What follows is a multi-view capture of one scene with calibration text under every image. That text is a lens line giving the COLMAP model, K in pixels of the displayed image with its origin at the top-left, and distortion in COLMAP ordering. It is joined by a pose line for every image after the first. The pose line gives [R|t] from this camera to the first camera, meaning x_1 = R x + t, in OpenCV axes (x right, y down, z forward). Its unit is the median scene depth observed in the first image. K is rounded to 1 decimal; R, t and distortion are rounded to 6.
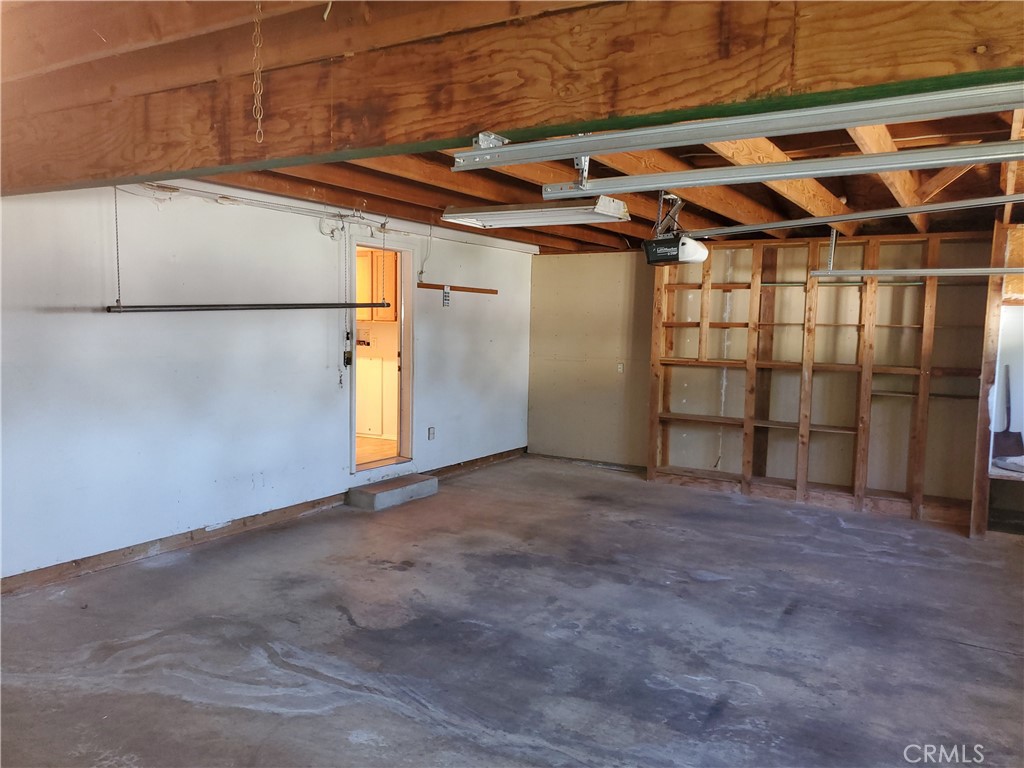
lens RADIAL K [[803.3, 0, 513.3], [0, 803.3, 375.9], [0, 0, 1]] dist [0.046283, 0.000645]
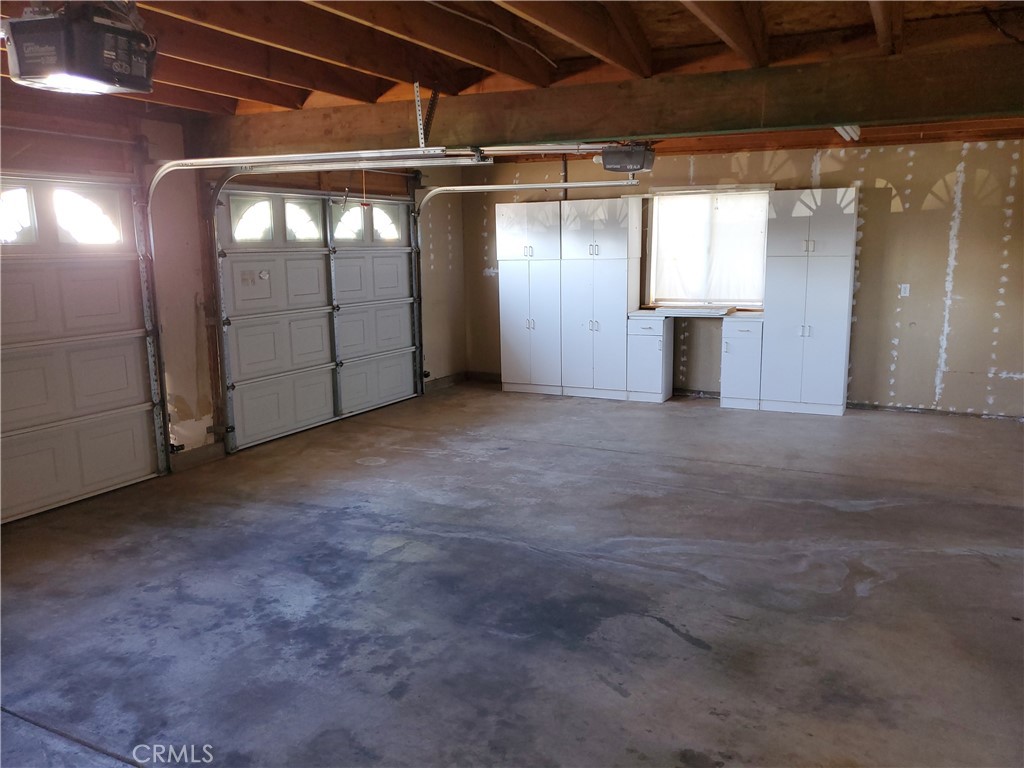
lens RADIAL K [[803.3, 0, 513.3], [0, 803.3, 375.9], [0, 0, 1]] dist [0.046283, 0.000645]
pose [[-0.998344, -0.005253, -0.057278, -0.003929], [-0.018487, 0.972288, 0.233053, -0.118156], [0.054467, 0.233726, -0.970776, 1.766385]]
